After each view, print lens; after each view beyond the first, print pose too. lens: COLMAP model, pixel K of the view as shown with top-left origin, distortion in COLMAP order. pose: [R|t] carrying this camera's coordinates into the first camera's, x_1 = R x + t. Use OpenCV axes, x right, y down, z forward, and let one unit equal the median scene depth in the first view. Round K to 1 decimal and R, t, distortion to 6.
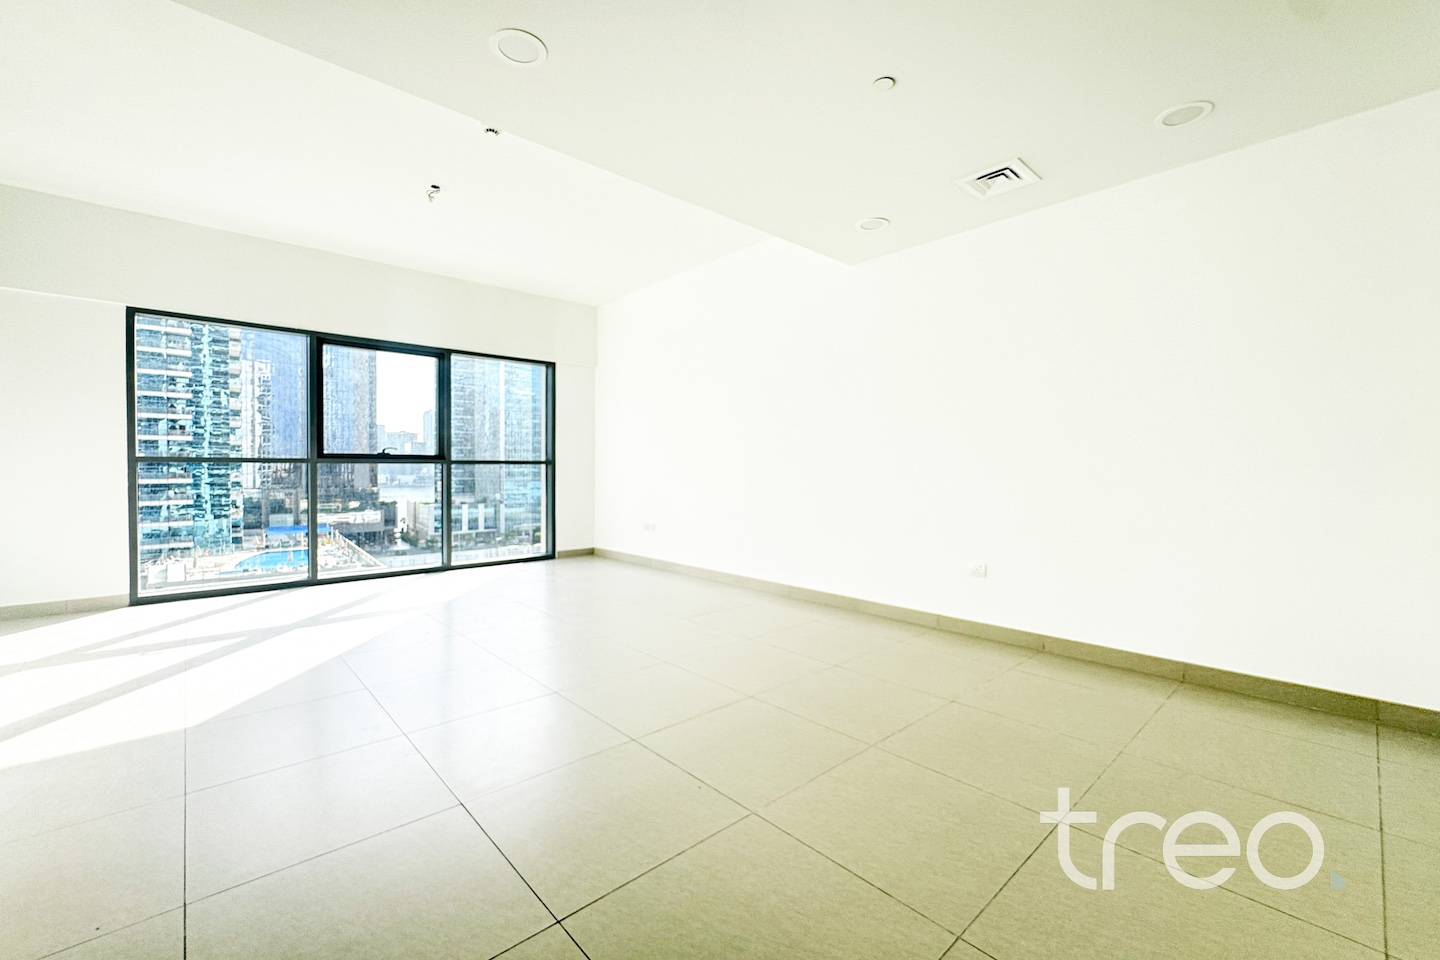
lens RADIAL K [[599.7, 0, 706.1], [0, 599.7, 480.4], [0, 0, 1]] dist [-0.006459, 0.001773]
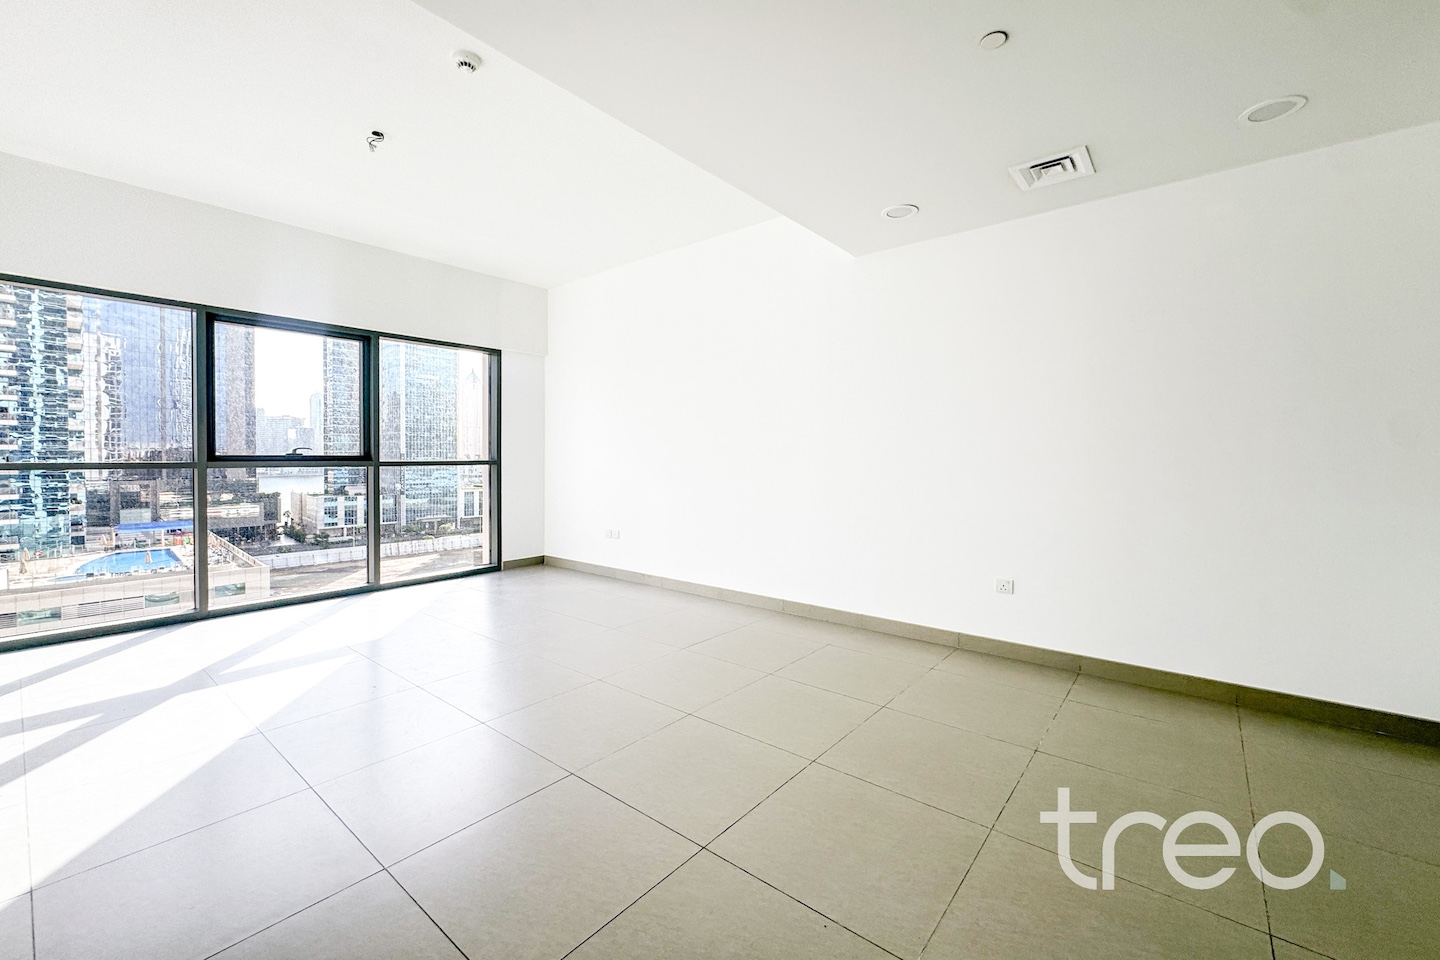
lens RADIAL K [[599.7, 0, 714.9], [0, 599.7, 467.3], [0, 0, 1]] dist [-0.006459, 0.001773]
pose [[0.988276, -0.004329, 0.152619, -0.072607], [0.004533, 0.999989, -0.000985, -0.019864], [-0.152613, 0.001665, 0.988285, 0.073655]]
